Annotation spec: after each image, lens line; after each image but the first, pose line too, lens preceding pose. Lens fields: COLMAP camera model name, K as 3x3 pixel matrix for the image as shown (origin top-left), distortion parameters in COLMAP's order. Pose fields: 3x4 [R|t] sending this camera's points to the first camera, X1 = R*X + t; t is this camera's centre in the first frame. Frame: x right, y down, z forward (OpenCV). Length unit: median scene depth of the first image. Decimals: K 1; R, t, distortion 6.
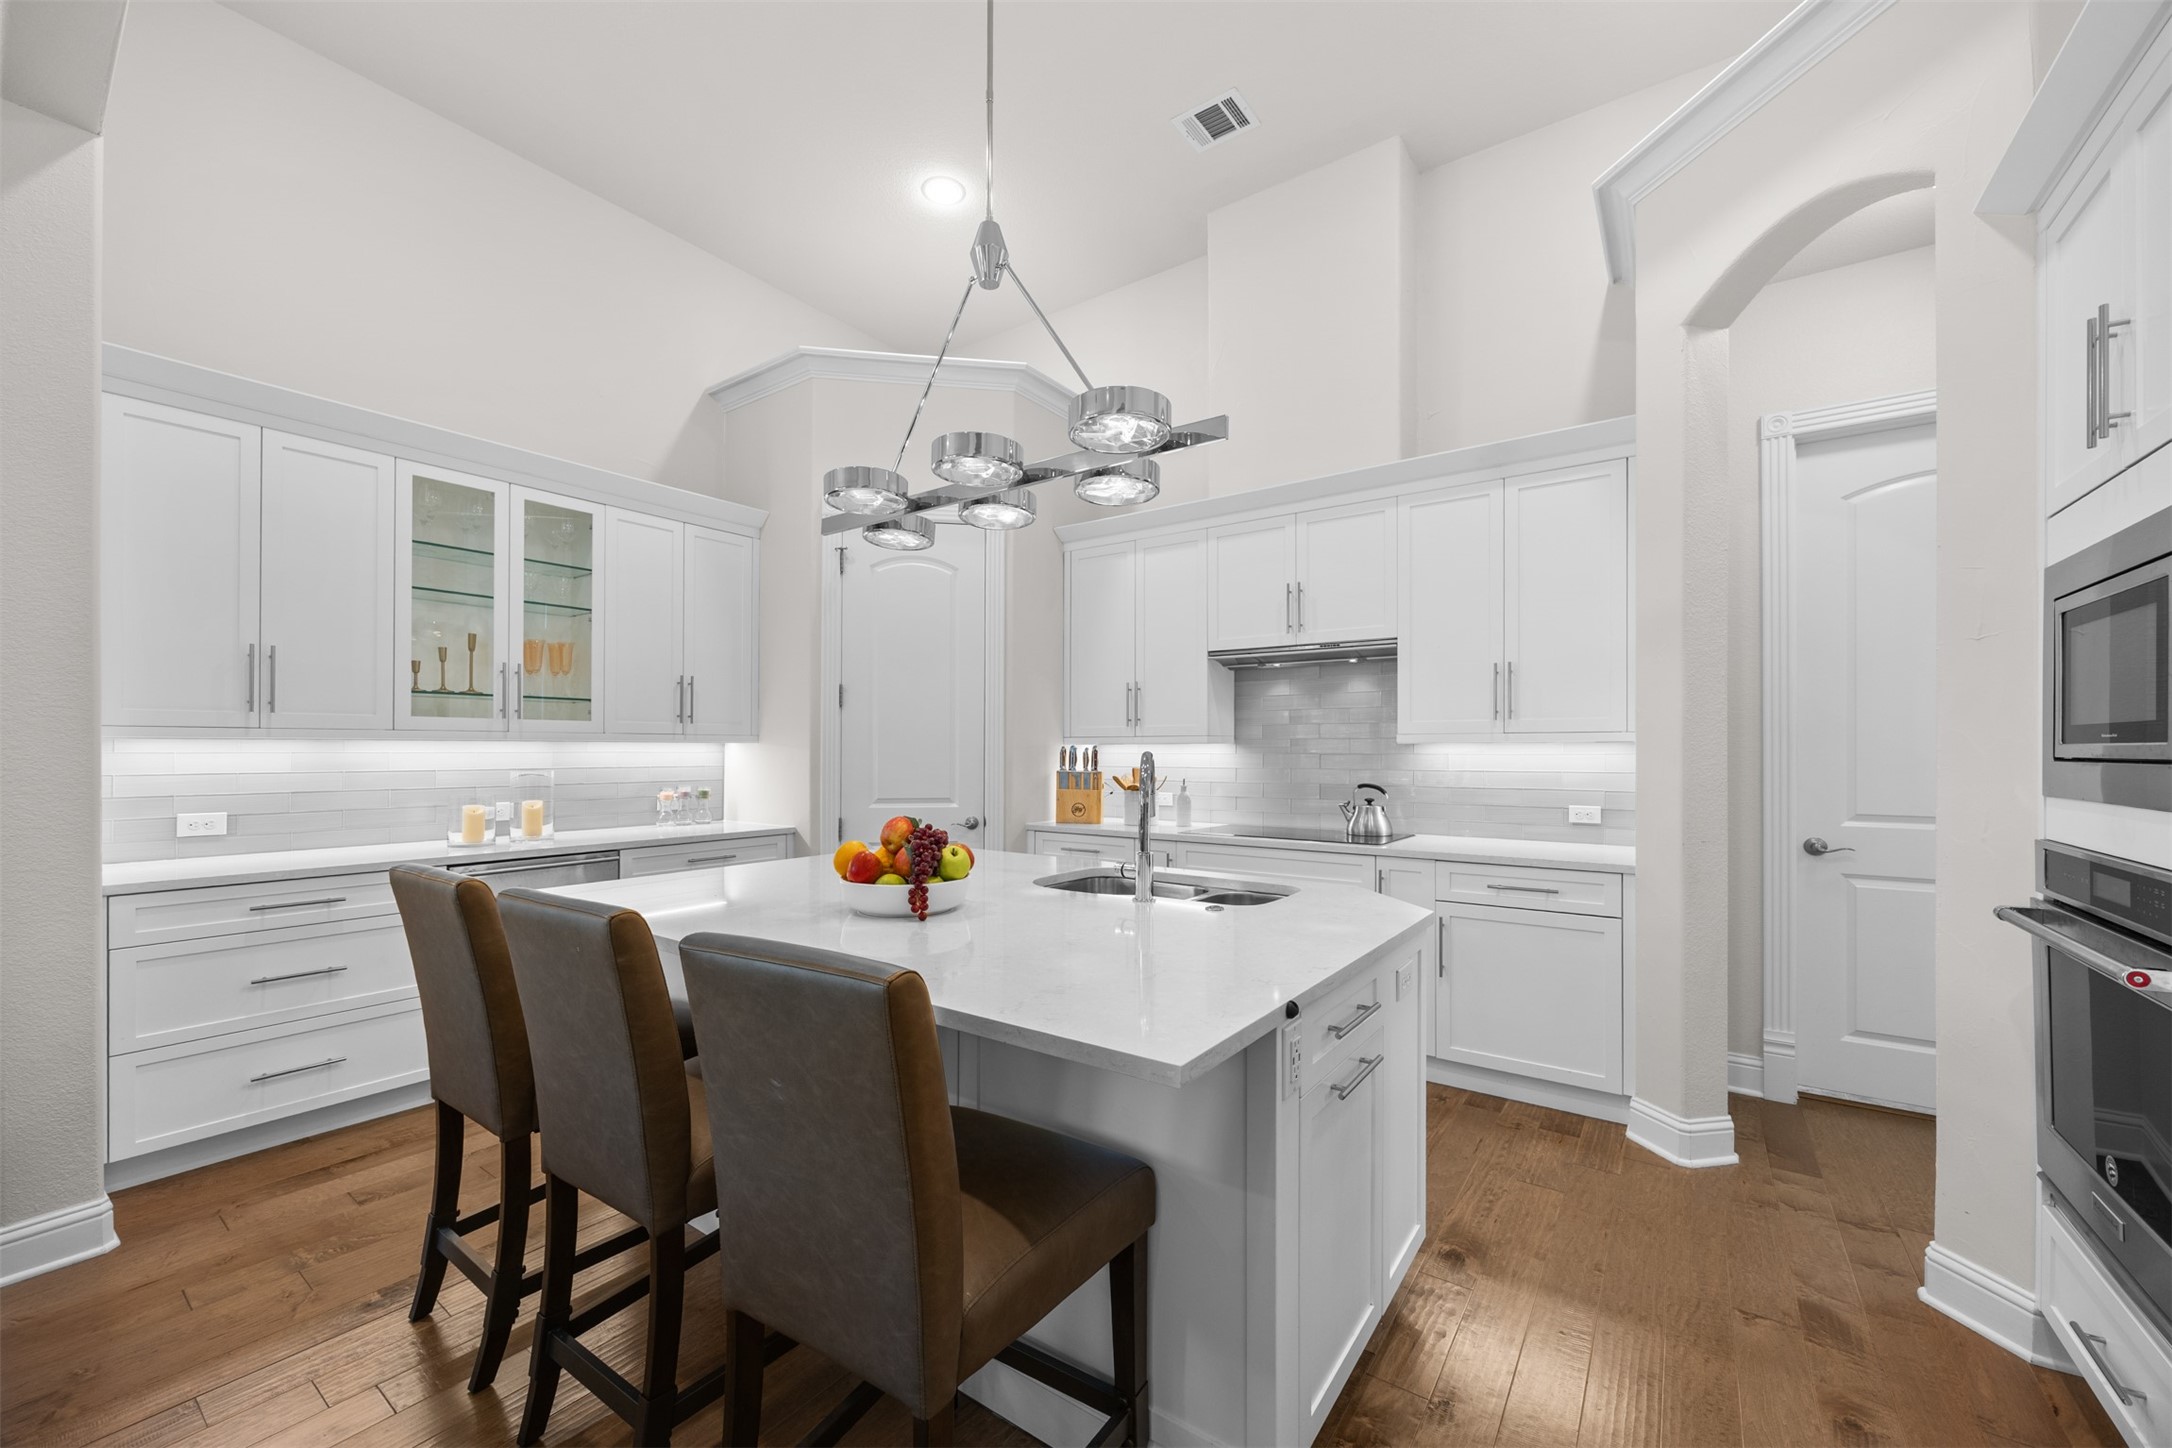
lens RADIAL K [[839.4, 0, 1094.7], [0, 839.4, 744.6], [0, 0, 1]] dist [-0.001546, -0.000324]
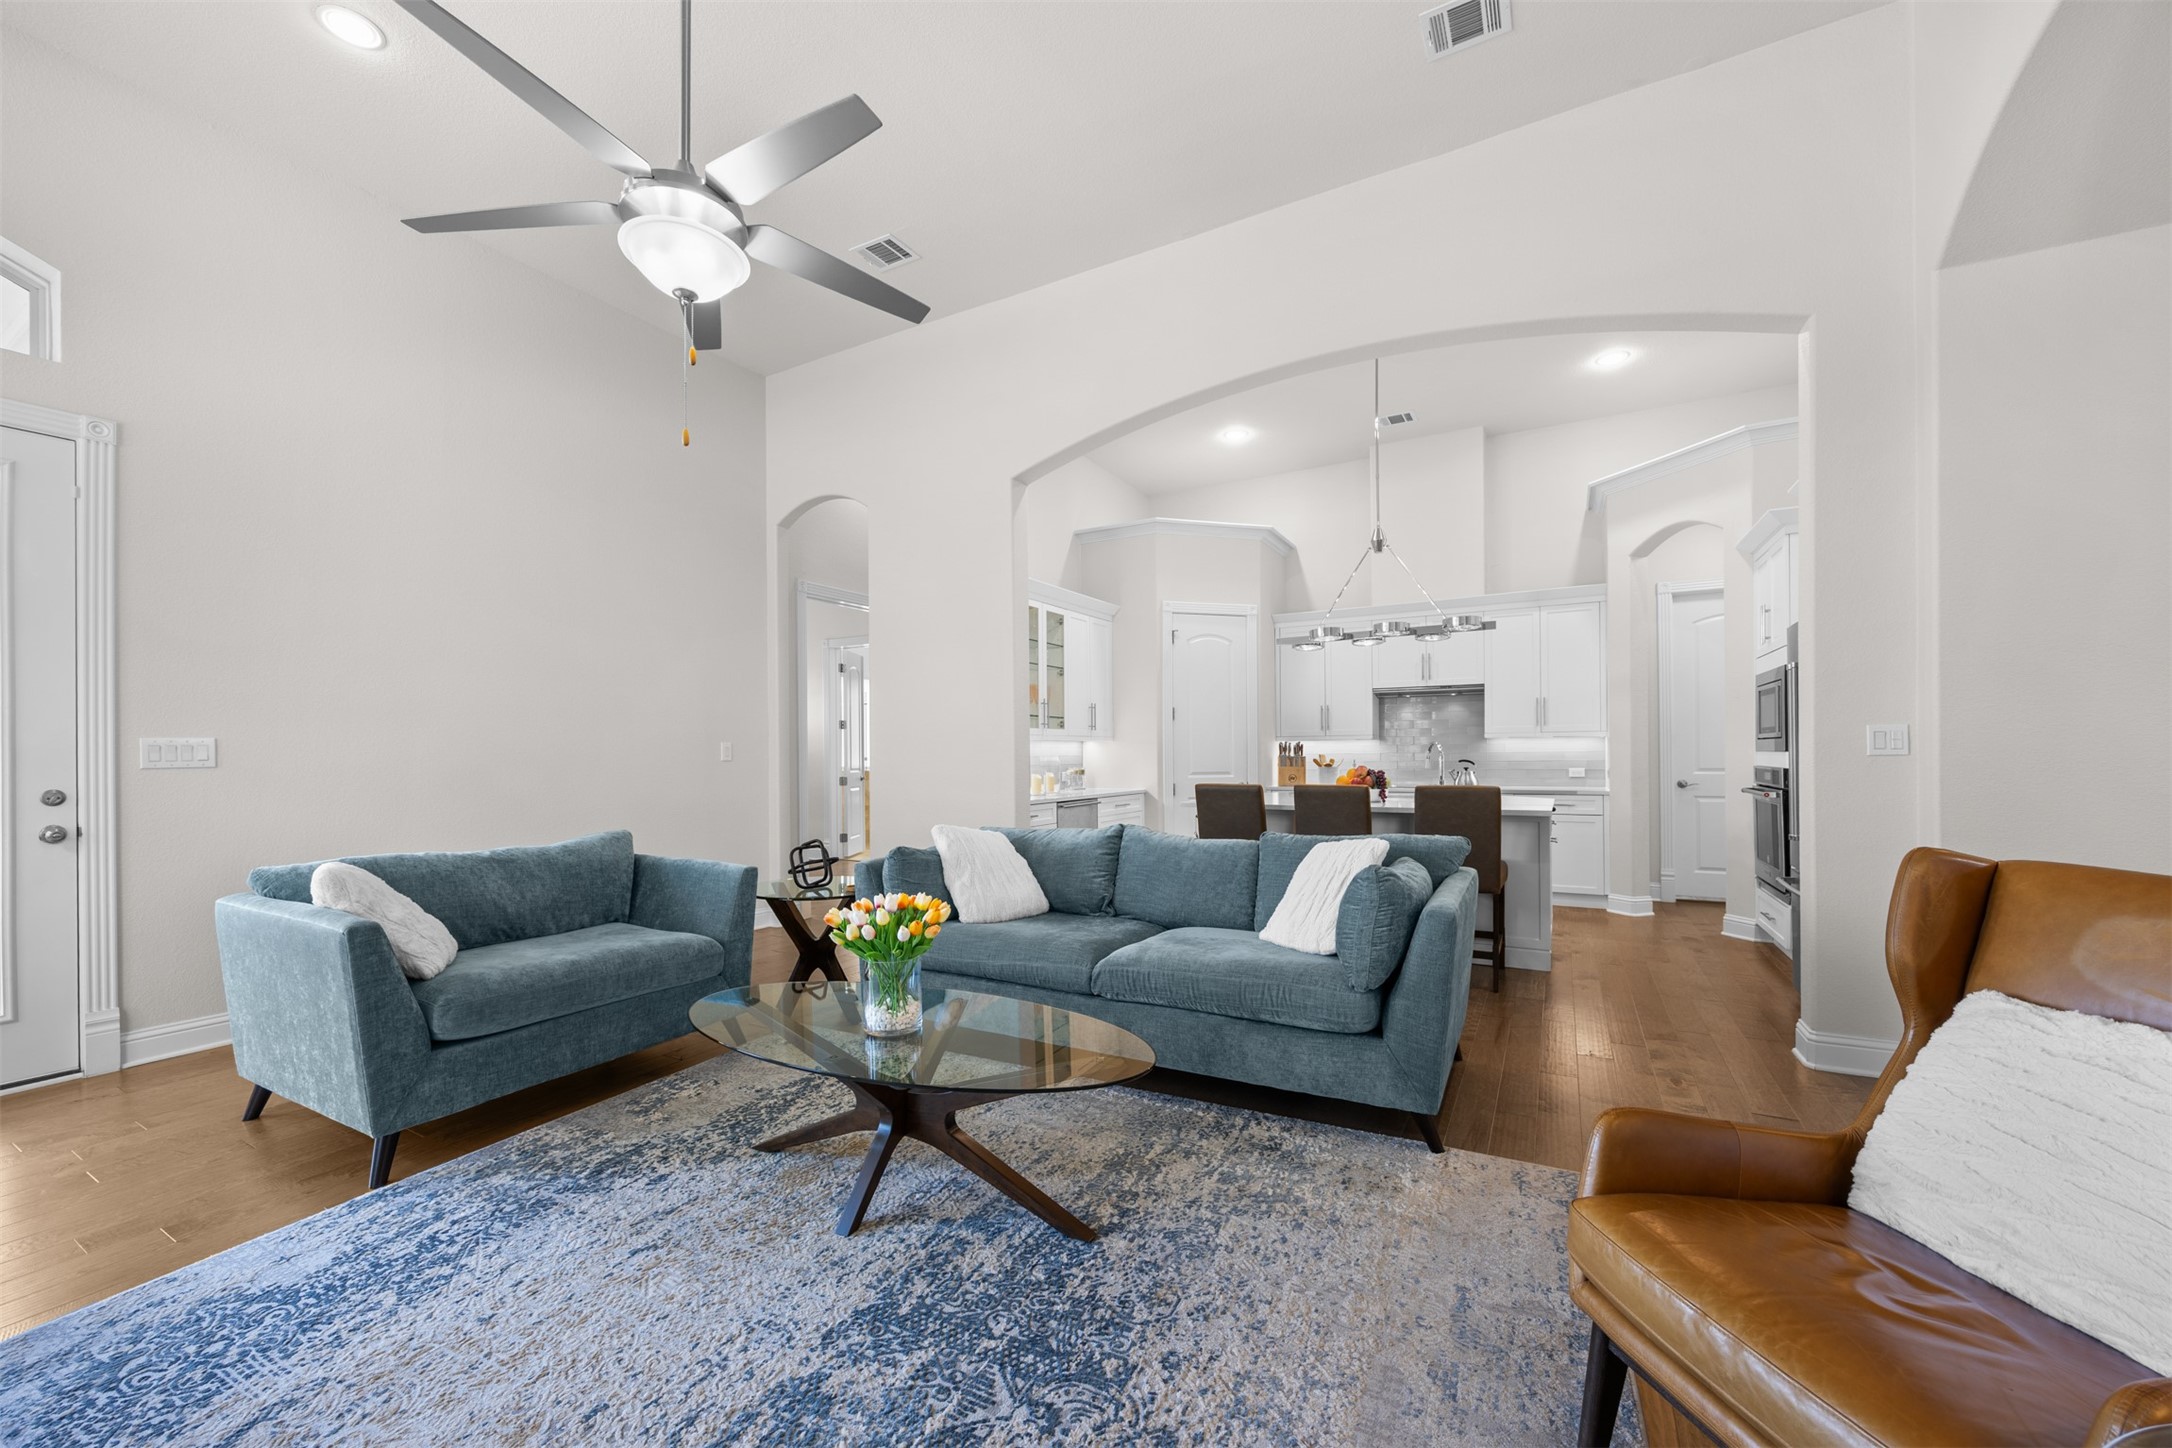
lens RADIAL K [[839.4, 0, 1094.7], [0, 839.4, 753.5], [0, 0, 1]] dist [-0.001546, -0.000324]
pose [[0.993705, -0.010317, 0.111548, -0.755970], [0.009843, 0.999940, 0.004796, 0.015916], [-0.111591, -0.003668, 0.993747, -0.836126]]
